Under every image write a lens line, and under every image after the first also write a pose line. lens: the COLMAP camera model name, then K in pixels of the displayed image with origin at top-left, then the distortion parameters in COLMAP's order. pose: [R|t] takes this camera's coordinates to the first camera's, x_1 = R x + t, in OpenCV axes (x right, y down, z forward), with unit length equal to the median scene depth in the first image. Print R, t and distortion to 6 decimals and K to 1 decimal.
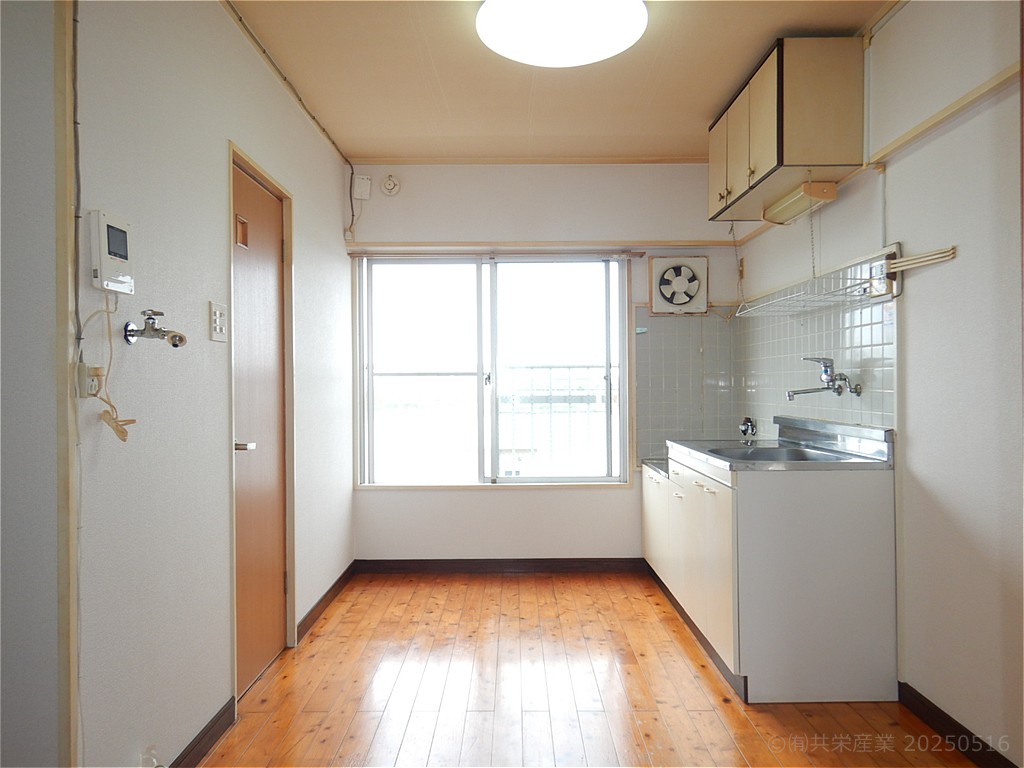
lens RADIAL K [[728.6, 0, 516.4], [0, 728.6, 384.5], [0, 0, 1]] dist [0.014984, -0.010594]
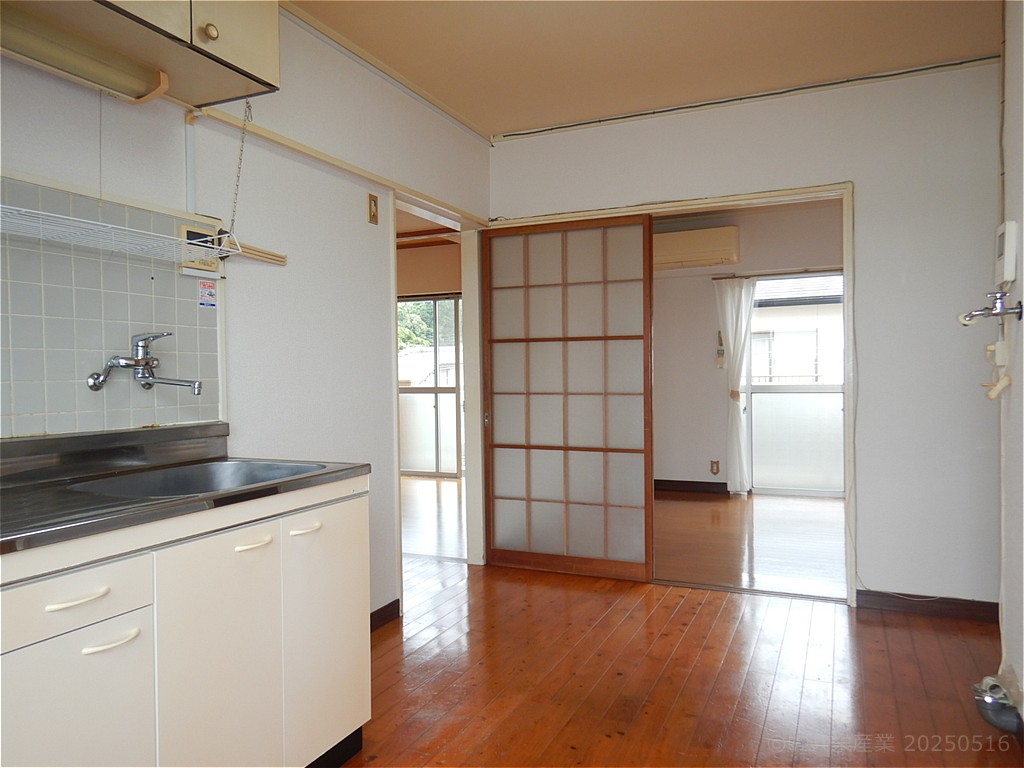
lens RADIAL K [[728.6, 0, 512.2], [0, 728.6, 383.0], [0, 0, 1]] dist [0.014984, -0.010594]
pose [[-0.909888, 0.004814, 0.414826, -0.149297], [0.011228, 0.999852, 0.013024, 0.004183], [-0.414702, 0.016508, -0.909807, 1.264564]]
